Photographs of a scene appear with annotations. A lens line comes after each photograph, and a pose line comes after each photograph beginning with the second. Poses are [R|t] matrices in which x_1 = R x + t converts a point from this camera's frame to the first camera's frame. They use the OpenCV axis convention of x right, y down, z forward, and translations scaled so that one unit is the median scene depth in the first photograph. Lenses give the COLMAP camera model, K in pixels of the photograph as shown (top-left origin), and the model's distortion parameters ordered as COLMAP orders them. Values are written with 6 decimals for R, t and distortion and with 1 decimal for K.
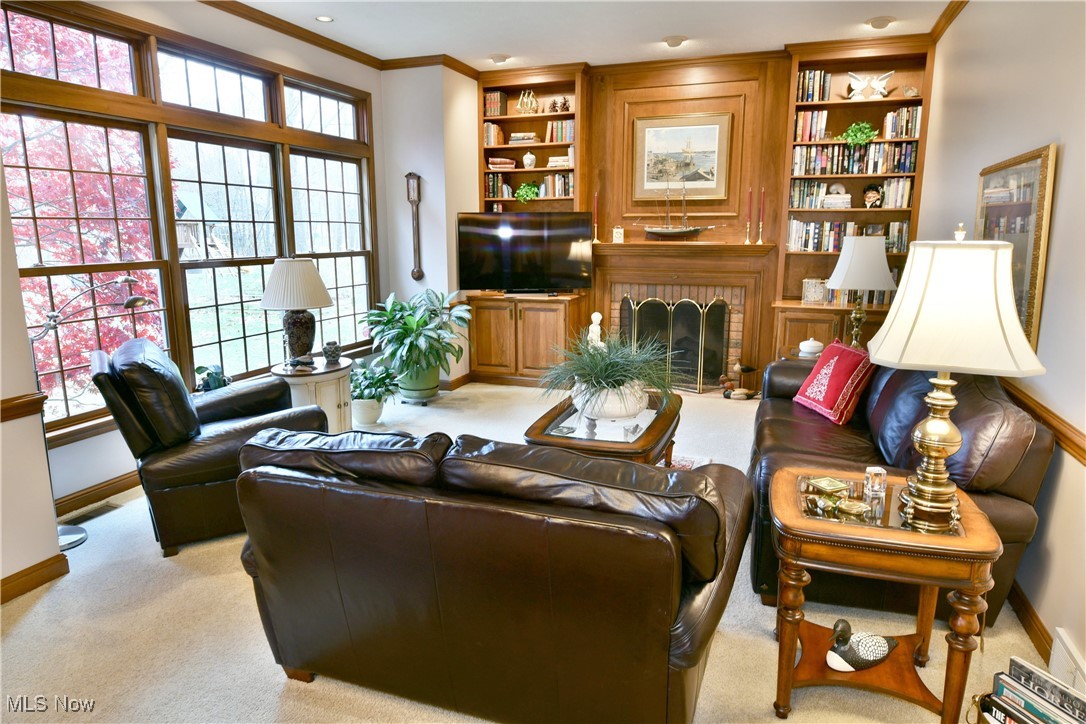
lens RADIAL K [[655.3, 0, 537.8], [0, 655.3, 348.2], [0, 0, 1]] dist [-0.005026, -0.001925]
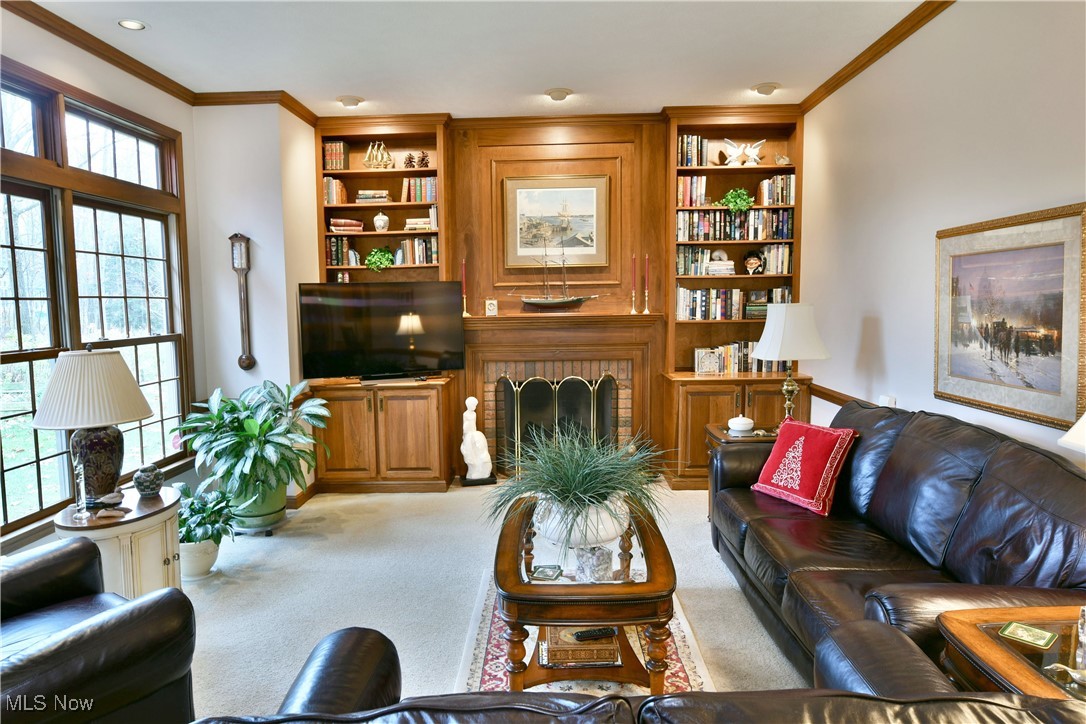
lens RADIAL K [[664.1, 0, 515.0], [0, 664.1, 349.0], [0, 0, 1]] dist [-0.003068, -0.001827]
pose [[0.952225, -0.039250, 0.302864, -0.125831], [0.071094, 0.992951, -0.094841, -0.032577], [-0.297007, 0.111842, 0.948303, 0.166420]]
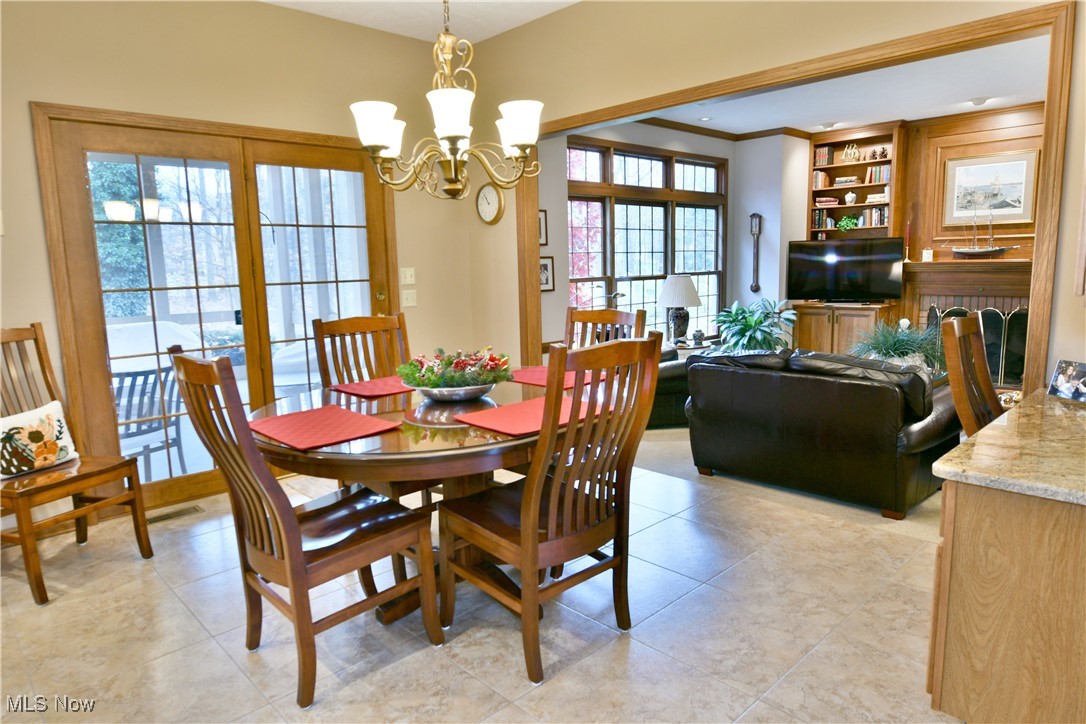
lens RADIAL K [[666.4, 0, 537.7], [0, 666.4, 361.3], [0, 0, 1]] dist [-0.010525, -0.002666]
pose [[0.896599, 0.044757, -0.440575, 0.026838], [-0.054344, 0.998480, -0.009161, 0.079686], [0.439496, 0.032156, 0.897669, -0.446607]]
